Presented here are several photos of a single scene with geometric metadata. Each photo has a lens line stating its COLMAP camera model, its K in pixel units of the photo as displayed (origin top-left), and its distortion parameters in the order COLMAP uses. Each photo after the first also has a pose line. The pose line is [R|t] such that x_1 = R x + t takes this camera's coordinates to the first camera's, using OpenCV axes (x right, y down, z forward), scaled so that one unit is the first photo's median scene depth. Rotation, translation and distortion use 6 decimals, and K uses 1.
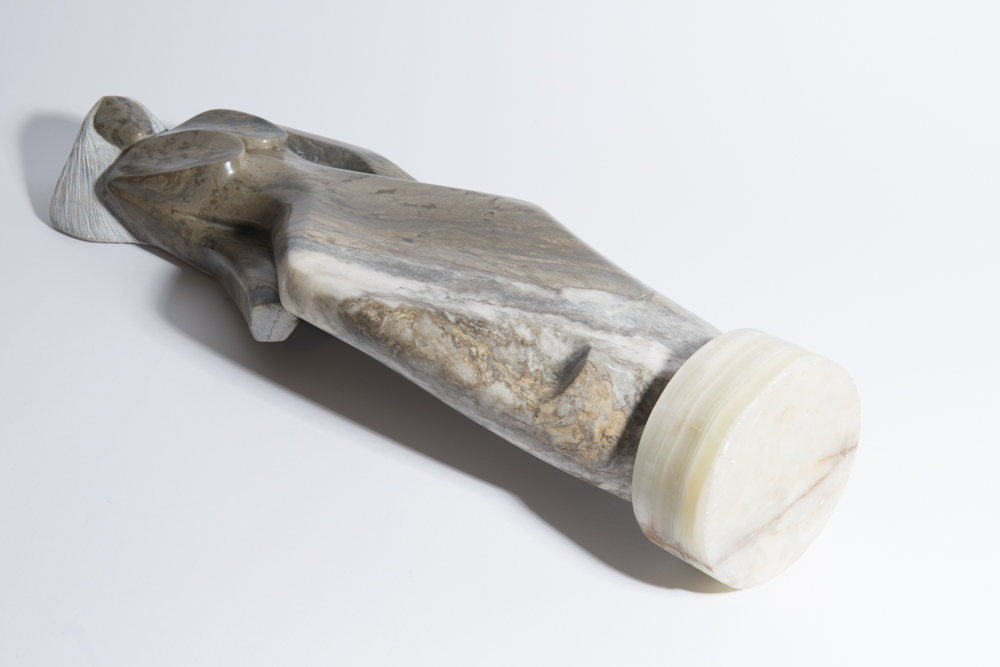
lens RADIAL K [[1477.9, 0, 502.5], [0, 1477.9, 331.7], [0, 0, 1]] dist [0.130290, 0.000000]
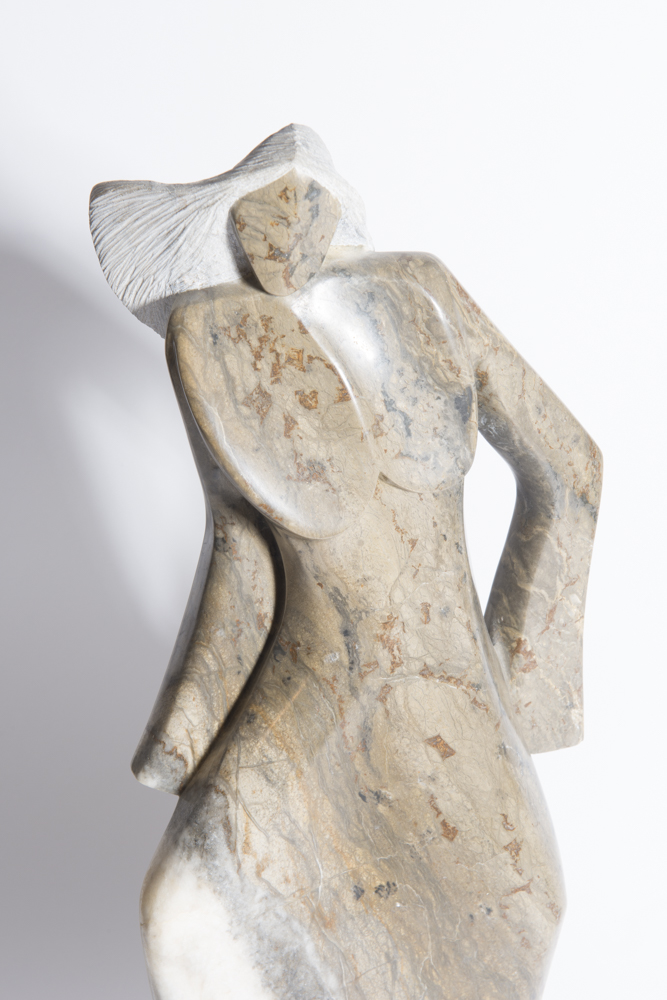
lens RADIAL K [[1901.5, 0, 335.6], [0, 1901.5, 502.5], [0, 0, 1]] dist [0.104146, 0.000000]
pose [[0.725011, 0.562008, 0.398129, -0.596724], [-0.500679, 0.033125, 0.864999, -0.941632], [0.472948, -0.826468, 0.305401, 0.985101]]
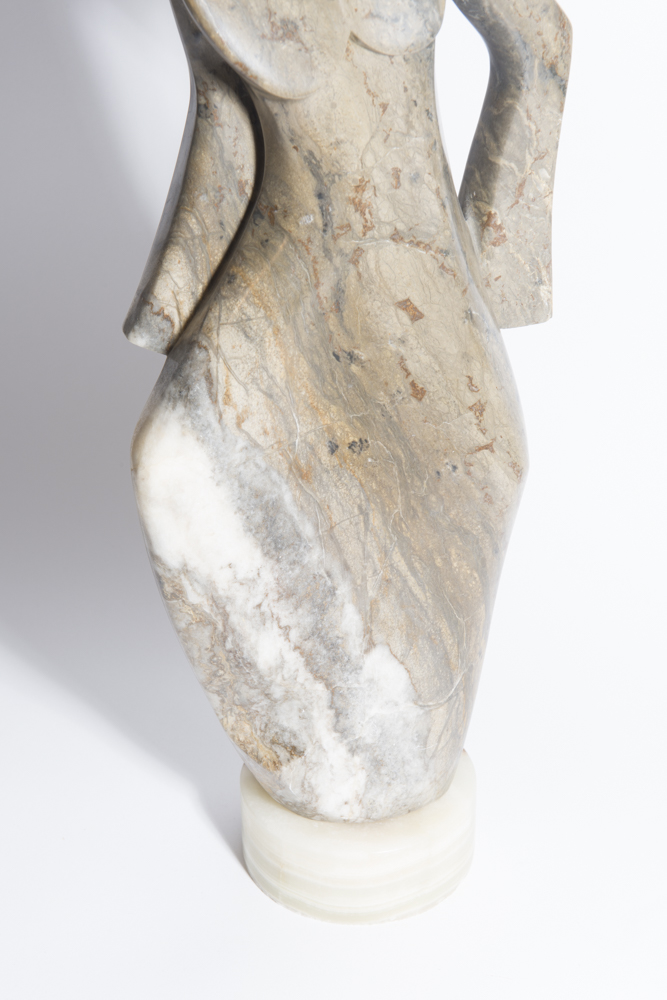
lens RADIAL K [[1901.5, 0, 332.9], [0, 1901.5, 501.4], [0, 0, 1]] dist [0.104146, 0.000000]
pose [[0.729929, 0.509179, 0.456004, -0.549505], [-0.473367, -0.104693, 0.874622, -1.019935], [0.493080, -0.854269, 0.164610, 0.923928]]
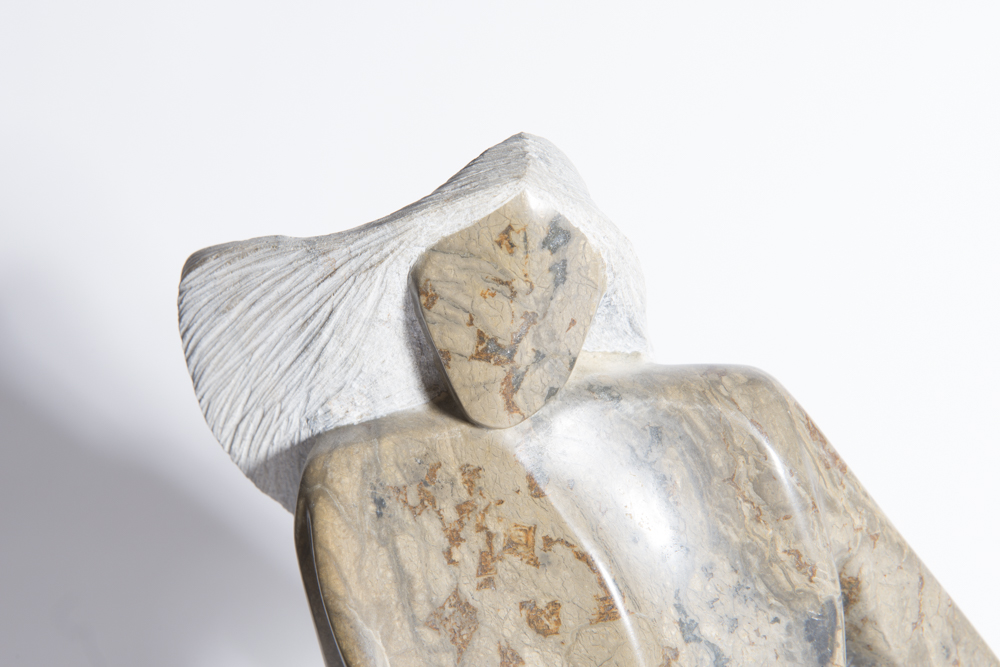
lens RADIAL K [[1901.5, 0, 499.0], [0, 1901.5, 341.1], [0, 0, 1]] dist [0.104146, 0.000000]
pose [[0.726589, 0.649323, 0.224607, -0.444816], [-0.477135, 0.241631, 0.844960, -0.597322], [0.494379, -0.721107, 0.485381, 1.096148]]
